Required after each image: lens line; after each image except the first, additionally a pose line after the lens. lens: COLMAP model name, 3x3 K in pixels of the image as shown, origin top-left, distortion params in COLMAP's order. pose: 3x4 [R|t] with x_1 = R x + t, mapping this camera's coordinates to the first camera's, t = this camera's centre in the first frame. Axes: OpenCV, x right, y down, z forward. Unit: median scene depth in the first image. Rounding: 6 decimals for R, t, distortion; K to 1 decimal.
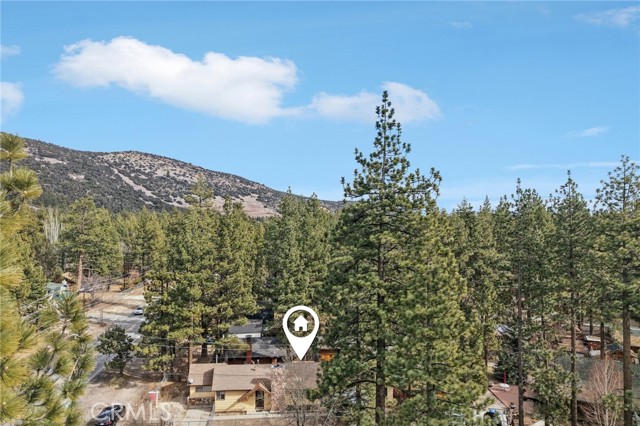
lens RADIAL K [[446.6, 0, 321.2], [0, 446.6, 214.1], [0, 0, 1]] dist [0.006422, -0.003022]
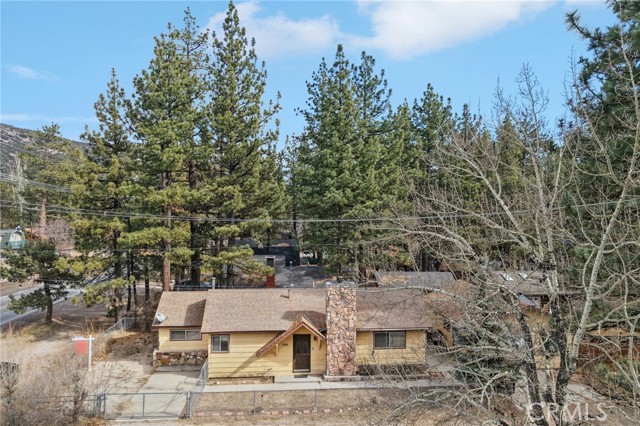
lens RADIAL K [[446.6, 0, 318.4], [0, 446.6, 212.2], [0, 0, 1]] dist [0.006422, -0.003022]
pose [[0.999935, -0.001240, -0.011291, -0.112887], [0.001284, 0.999992, 0.003862, 0.260502], [0.011286, -0.003876, 0.999929, 0.518671]]
